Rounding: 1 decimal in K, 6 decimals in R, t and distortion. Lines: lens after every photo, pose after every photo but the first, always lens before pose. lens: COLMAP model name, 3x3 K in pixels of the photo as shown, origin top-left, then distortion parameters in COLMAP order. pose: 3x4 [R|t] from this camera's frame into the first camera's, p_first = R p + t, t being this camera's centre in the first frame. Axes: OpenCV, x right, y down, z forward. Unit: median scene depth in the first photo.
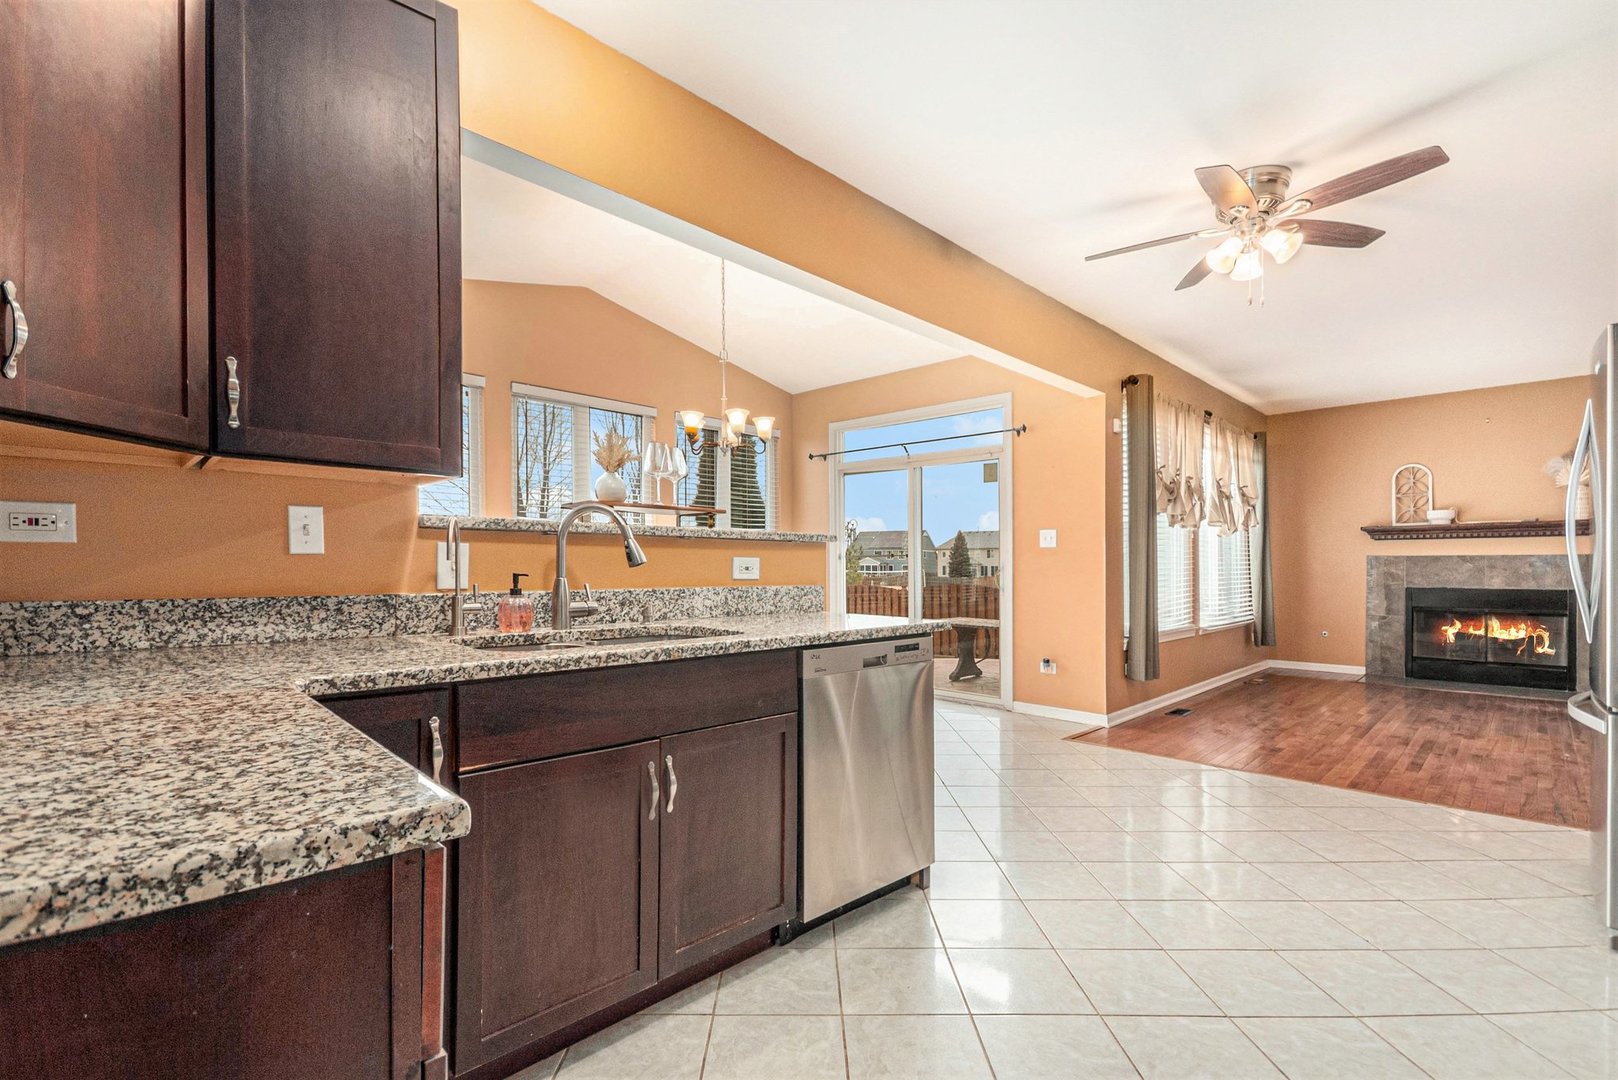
lens RADIAL K [[725.9, 0, 806.1], [0, 725.9, 558.9], [0, 0, 1]] dist [0.018272, -0.016506]
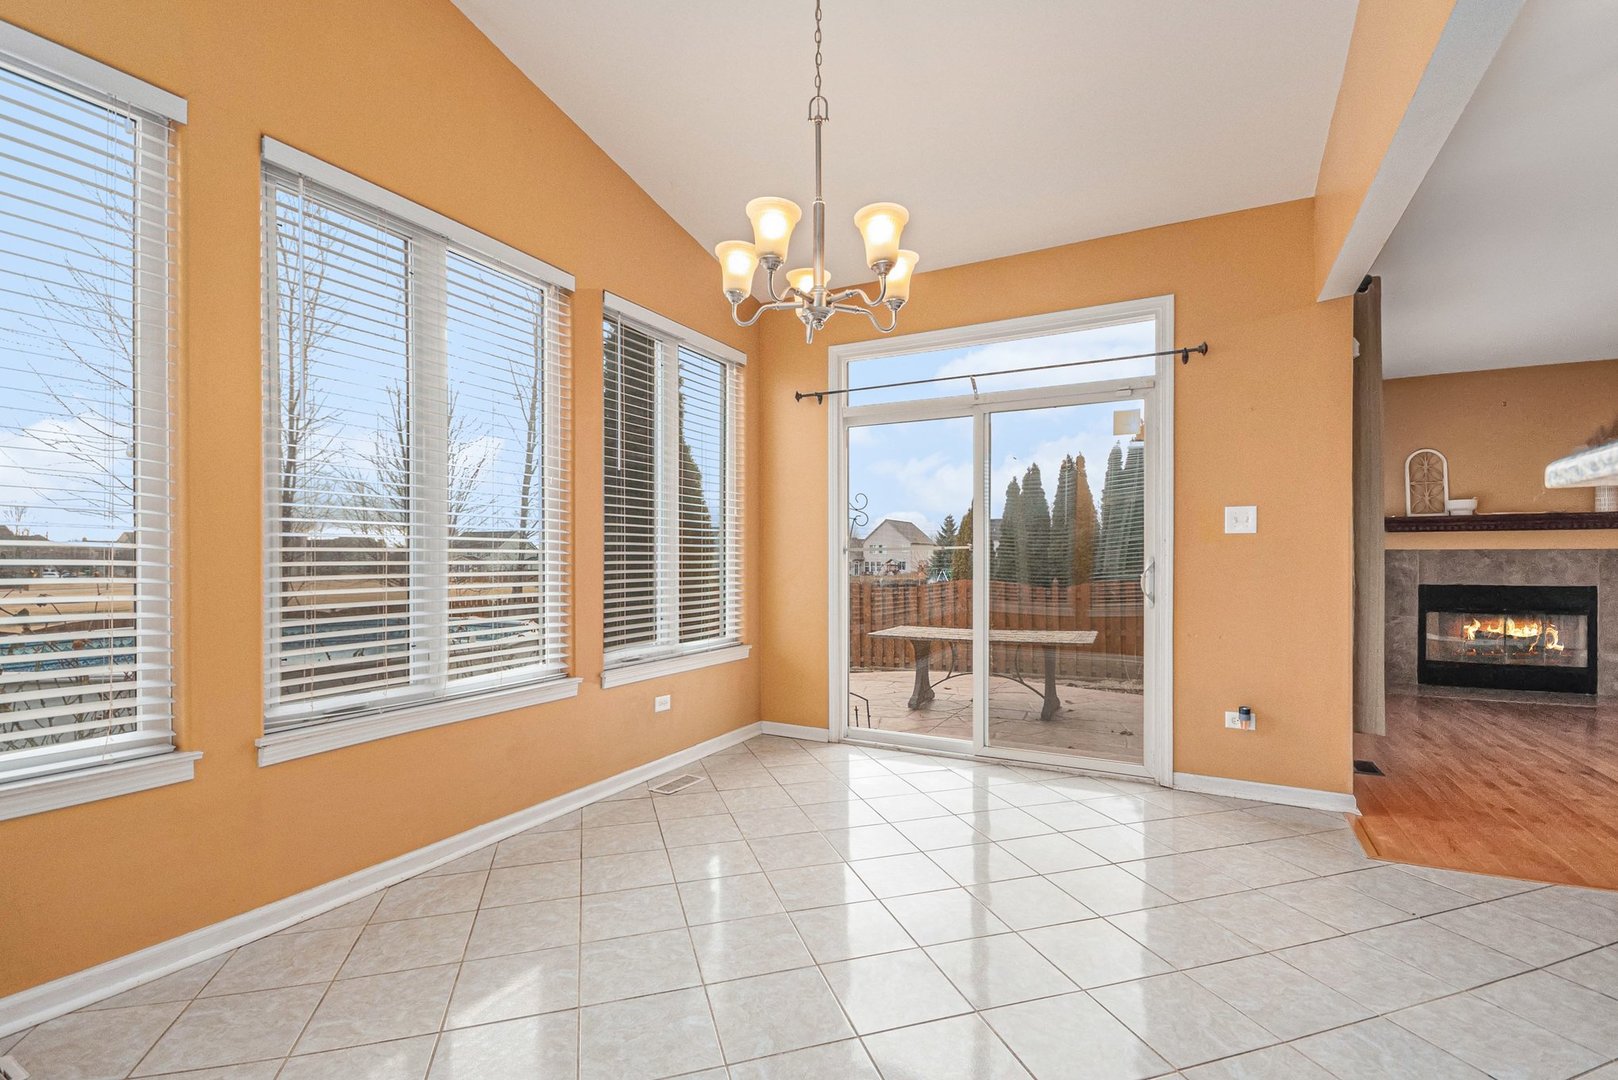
lens RADIAL K [[725.9, 0, 806.1], [0, 725.9, 558.9], [0, 0, 1]] dist [0.018272, -0.016506]
pose [[0.961051, -0.001333, 0.276368, -0.162660], [-0.000097, 0.999987, 0.005160, 0.002573], [-0.276371, -0.004986, 0.961038, 0.356471]]
